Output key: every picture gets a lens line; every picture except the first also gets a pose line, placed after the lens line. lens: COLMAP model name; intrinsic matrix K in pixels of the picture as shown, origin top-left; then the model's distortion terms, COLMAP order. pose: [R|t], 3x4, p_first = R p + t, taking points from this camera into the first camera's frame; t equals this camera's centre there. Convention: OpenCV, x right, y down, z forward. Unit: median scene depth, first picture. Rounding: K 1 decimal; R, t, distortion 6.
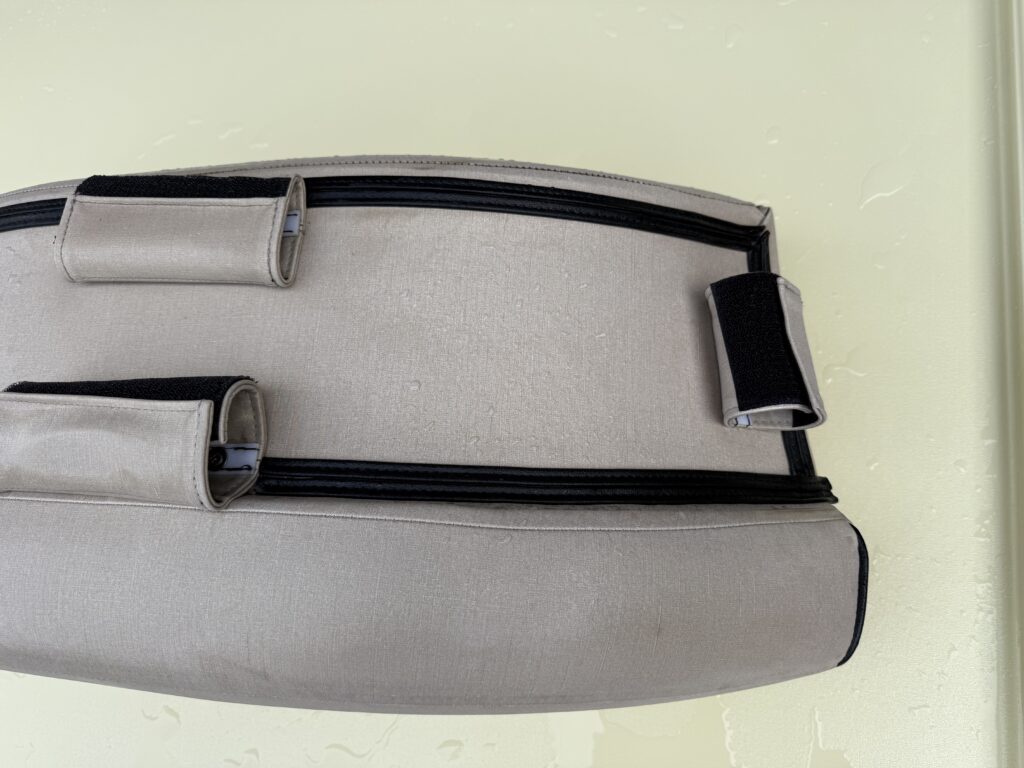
lens RADIAL K [[718.7, 0, 510.3], [0, 718.7, 379.5], [0, 0, 1]] dist [-0.006517, -0.009725]
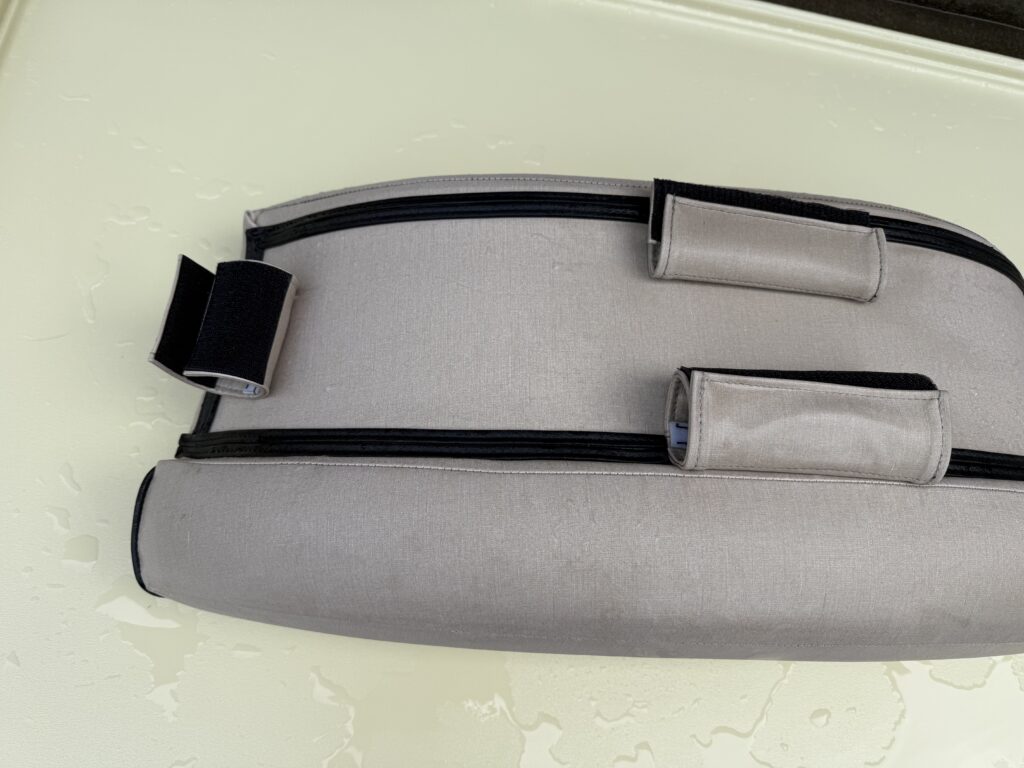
lens RADIAL K [[716.5, 0, 511.7], [0, 716.5, 389.9], [0, 0, 1]] dist [0.002745, -0.021394]
pose [[0.936884, 0.056633, 0.345023, -1.240081], [-0.039795, 0.997654, -0.055698, 0.100605], [-0.347368, 0.038453, 0.936940, 0.108514]]
